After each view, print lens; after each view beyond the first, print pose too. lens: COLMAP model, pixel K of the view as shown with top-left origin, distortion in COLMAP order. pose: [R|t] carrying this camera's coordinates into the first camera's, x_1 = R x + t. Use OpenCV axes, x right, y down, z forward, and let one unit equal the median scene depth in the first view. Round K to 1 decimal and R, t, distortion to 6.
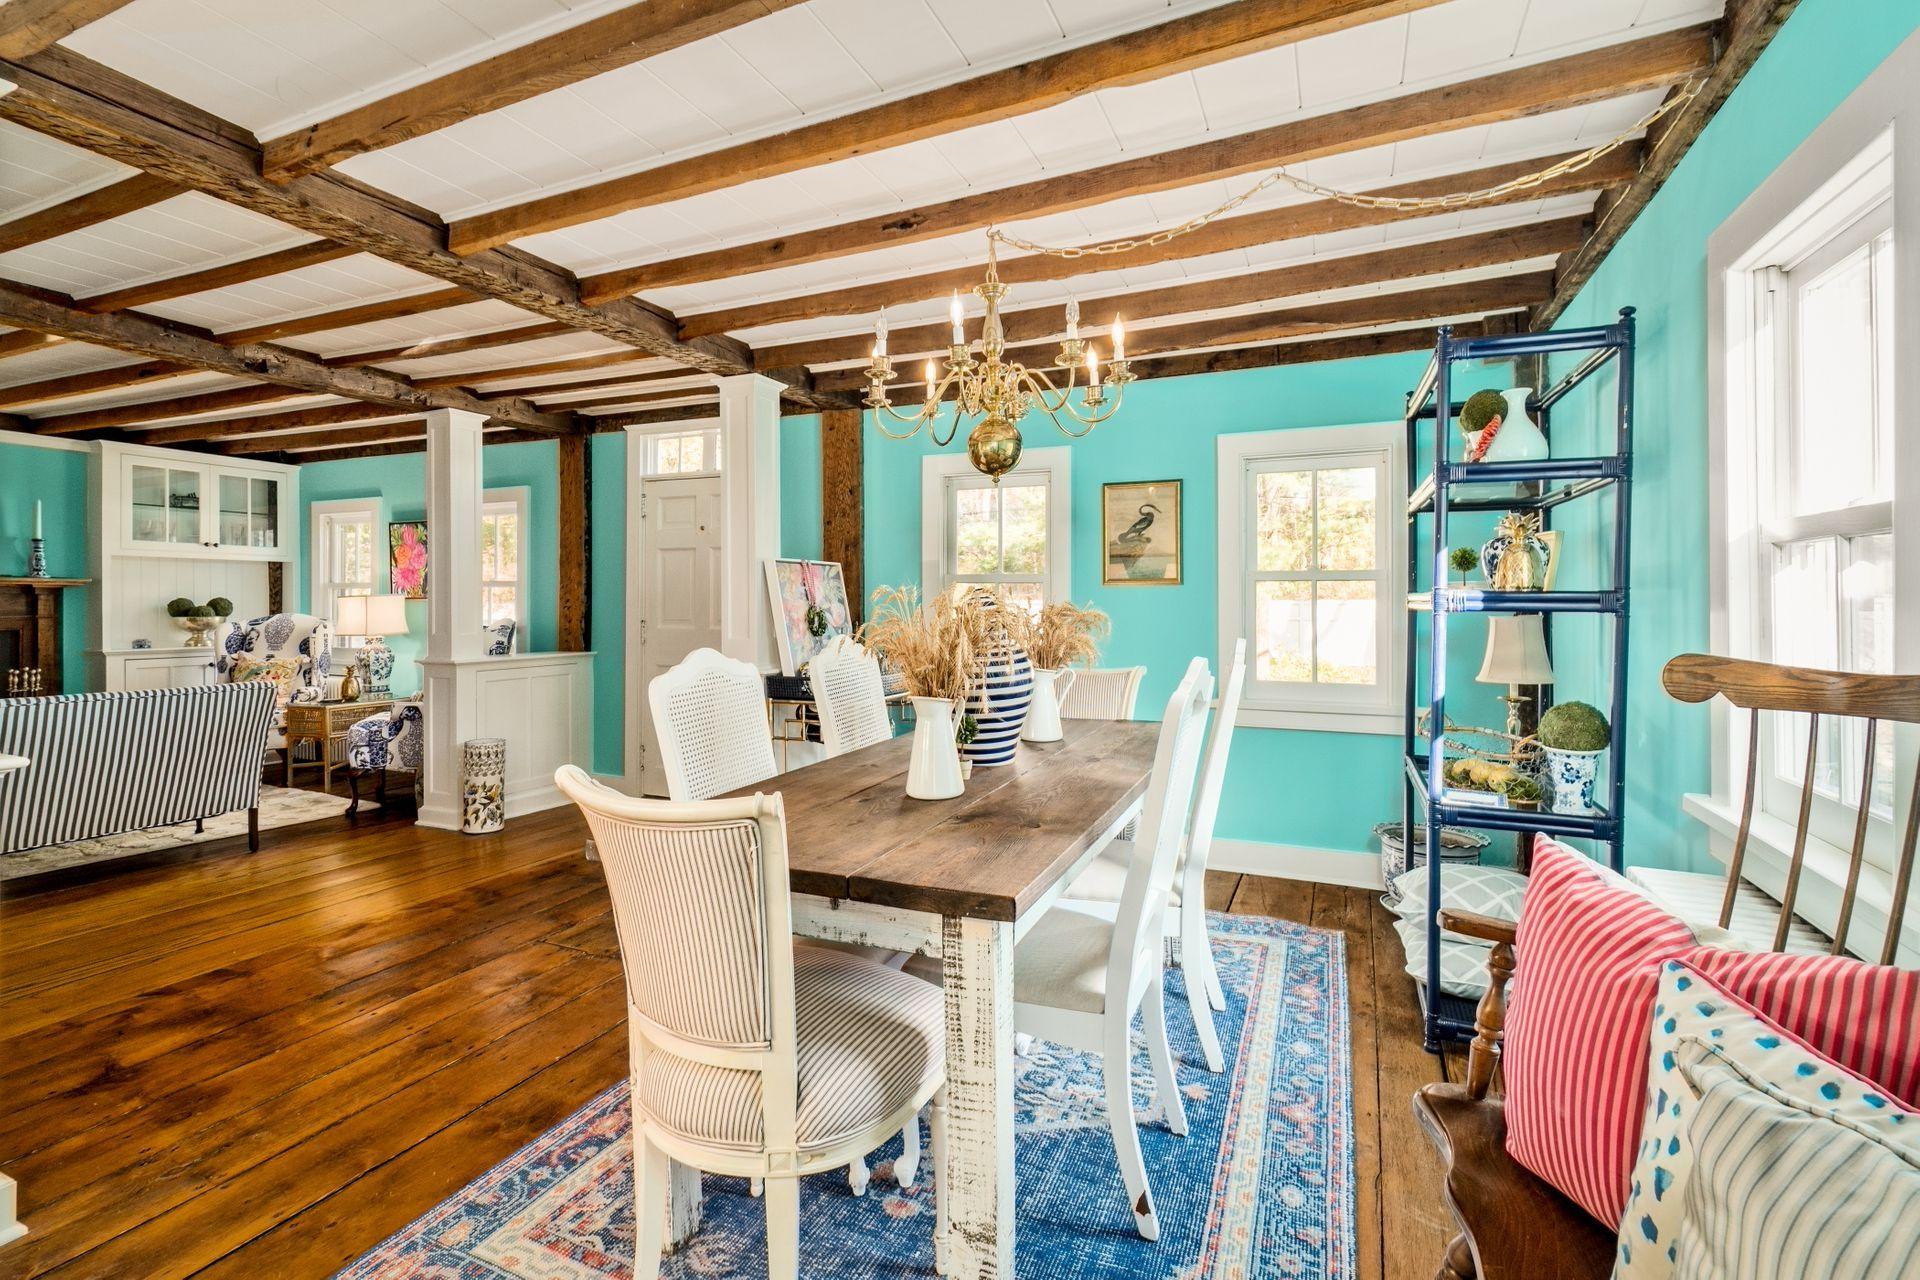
lens RADIAL K [[917.6, 0, 918.6], [0, 917.6, 594.2], [0, 0, 1]] dist [-0.003547, -0.000445]
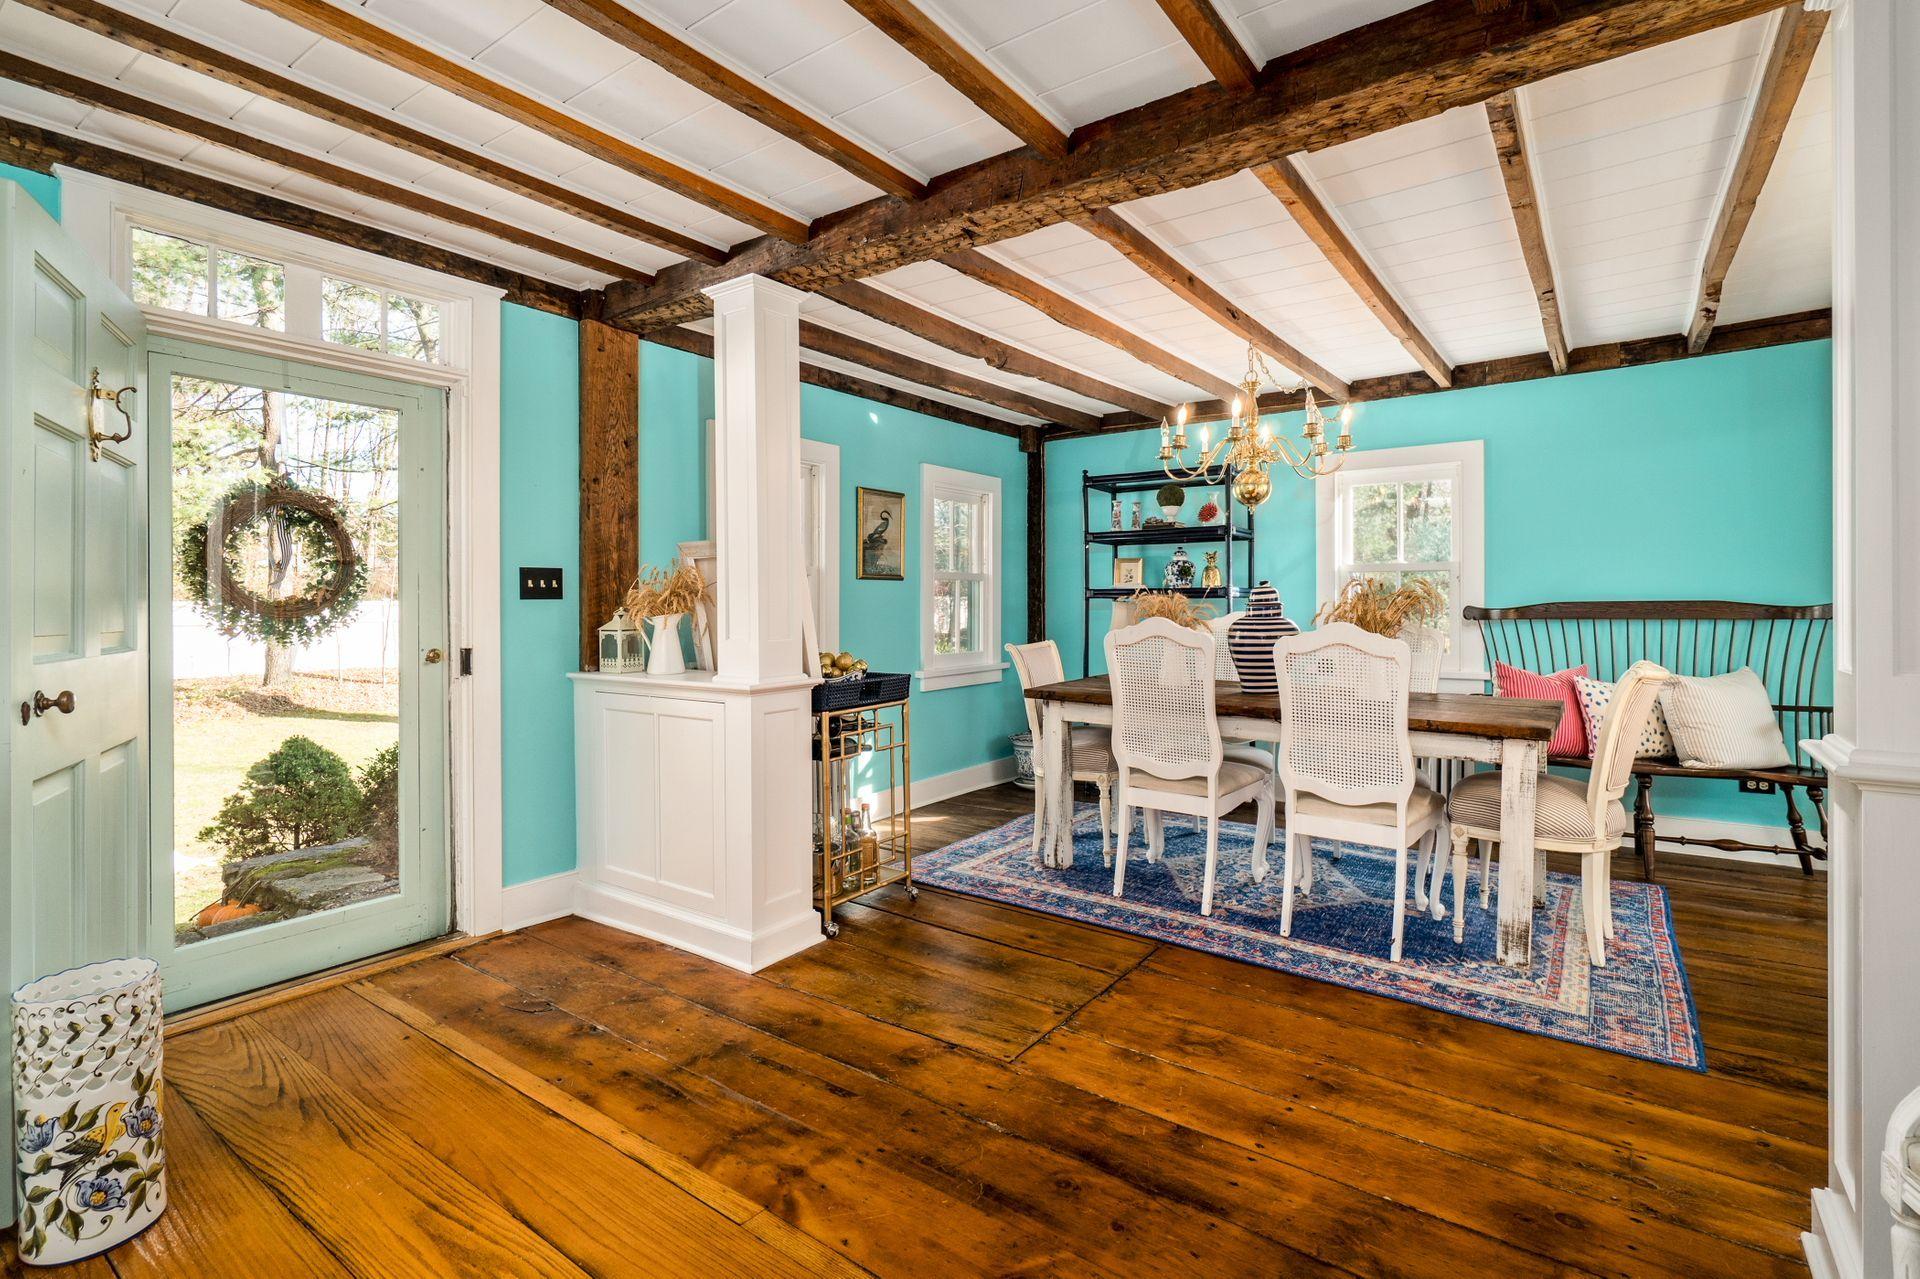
lens RADIAL K [[917.6, 0, 918.6], [0, 917.6, 593.7], [0, 0, 1]] dist [-0.003547, -0.000445]
pose [[0.182960, 0.007982, 0.983088, -1.818332], [-0.004113, 0.999965, -0.007354, 0.033494], [-0.983112, -0.002698, 0.182986, 1.511094]]
